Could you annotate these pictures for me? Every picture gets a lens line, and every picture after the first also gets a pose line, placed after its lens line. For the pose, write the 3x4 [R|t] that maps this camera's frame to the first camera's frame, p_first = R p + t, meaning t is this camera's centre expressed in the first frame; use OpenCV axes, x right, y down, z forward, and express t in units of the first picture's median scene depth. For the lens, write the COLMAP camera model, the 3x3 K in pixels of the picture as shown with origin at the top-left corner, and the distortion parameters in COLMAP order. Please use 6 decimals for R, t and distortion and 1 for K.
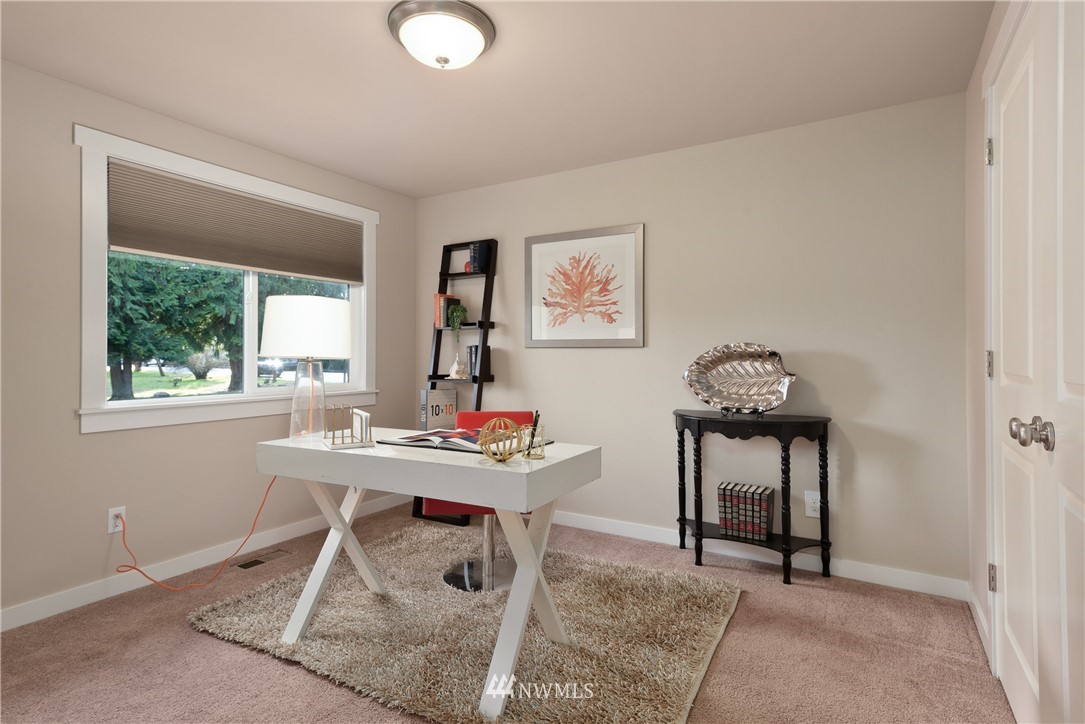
lens RADIAL K [[586.8, 0, 543.9], [0, 586.8, 353.7], [0, 0, 1]] dist [0.009856, -0.004133]
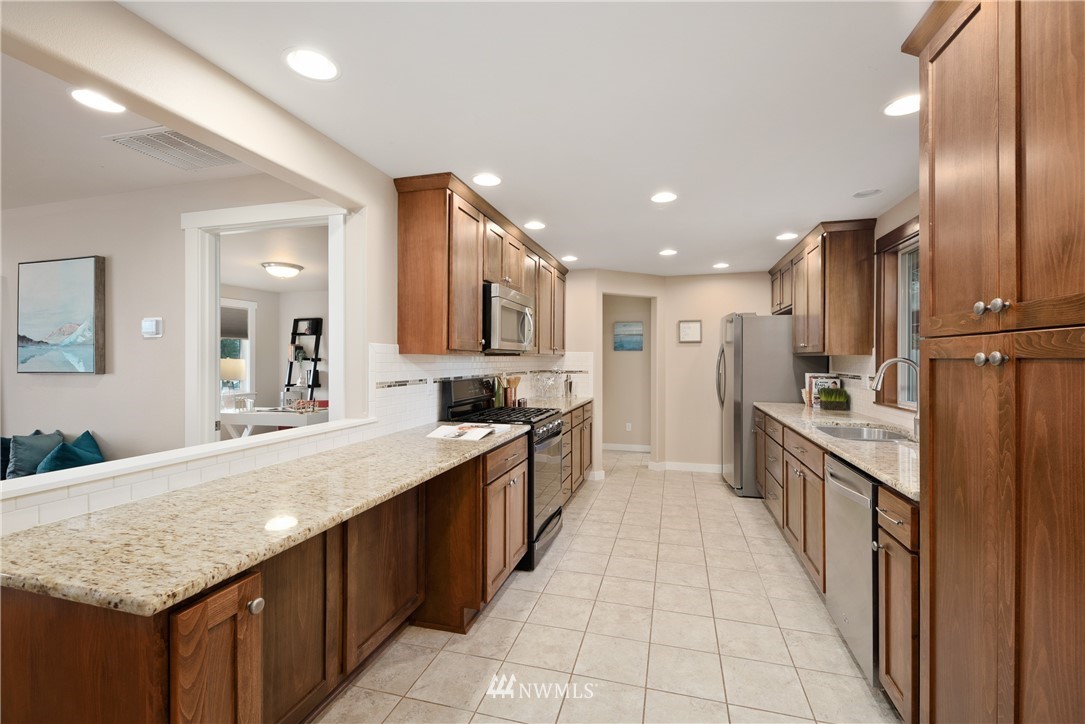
lens RADIAL K [[463.4, 0, 548.6], [0, 463.4, 369.8], [0, 0, 1]] dist [-0.014436, 0.000056]
pose [[0.959674, -0.007063, 0.281027, 0.227820], [0.001258, 0.999782, 0.020832, -0.045893], [-0.281113, -0.019638, 0.959474, -0.781645]]
